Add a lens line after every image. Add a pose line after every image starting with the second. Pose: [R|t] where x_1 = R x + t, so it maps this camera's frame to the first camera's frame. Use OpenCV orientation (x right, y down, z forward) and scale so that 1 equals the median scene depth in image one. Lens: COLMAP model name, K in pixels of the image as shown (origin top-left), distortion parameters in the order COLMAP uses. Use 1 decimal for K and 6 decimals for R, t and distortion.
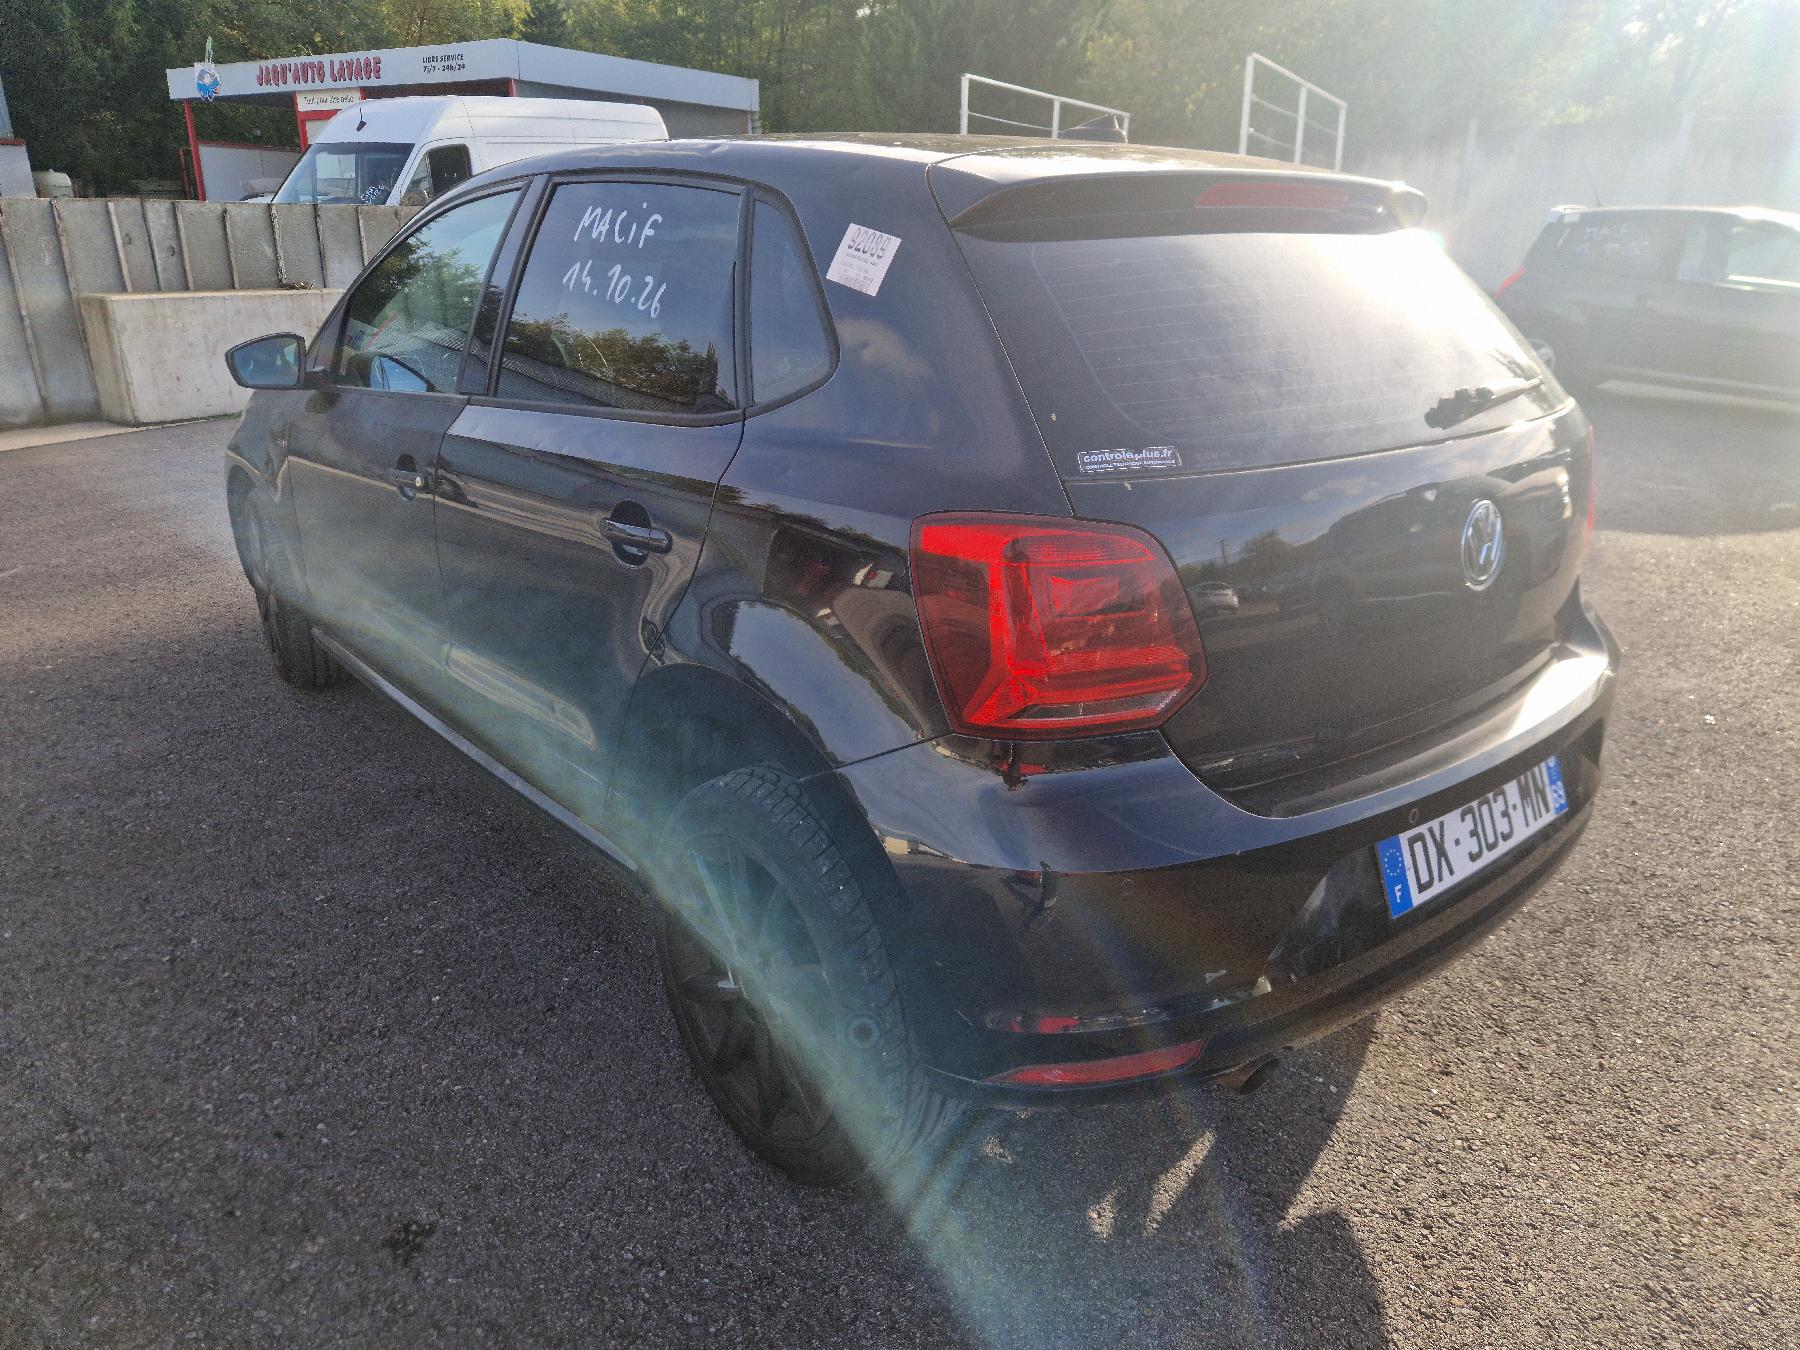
lens RADIAL K [[1261.8, 0, 918.4], [0, 1261.8, 670.6], [0, 0, 1]] dist [0.045345, -0.025430]
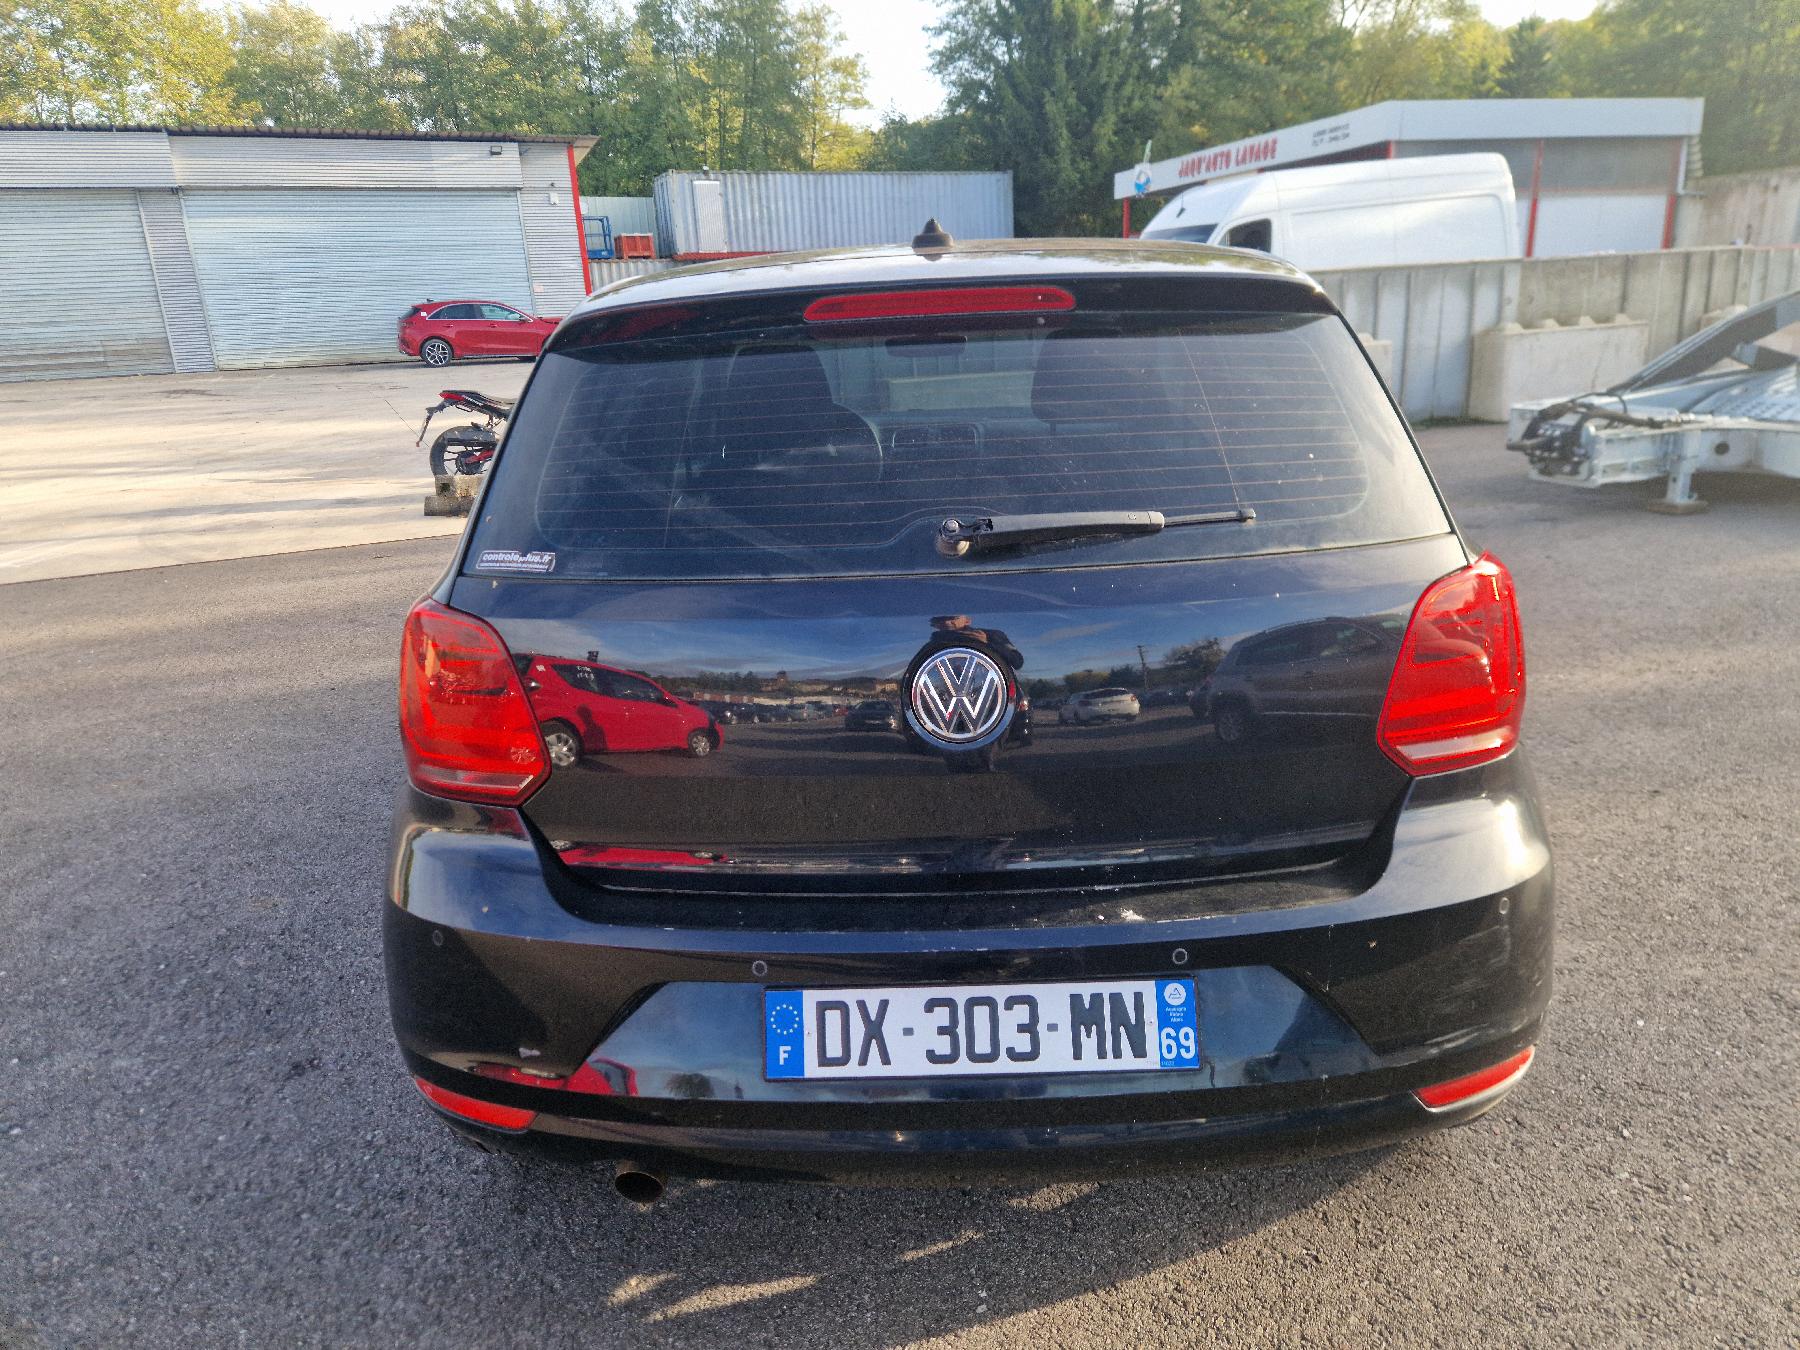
lens RADIAL K [[1263.3, 0, 897.5], [0, 1263.3, 671.2], [0, 0, 1]] dist [0.109376, -0.079420]
pose [[0.743196, 0.146050, -0.652938, 0.111585], [-0.175004, 0.984344, 0.020984, -0.014737], [0.645781, 0.098672, 0.757120, 0.036045]]
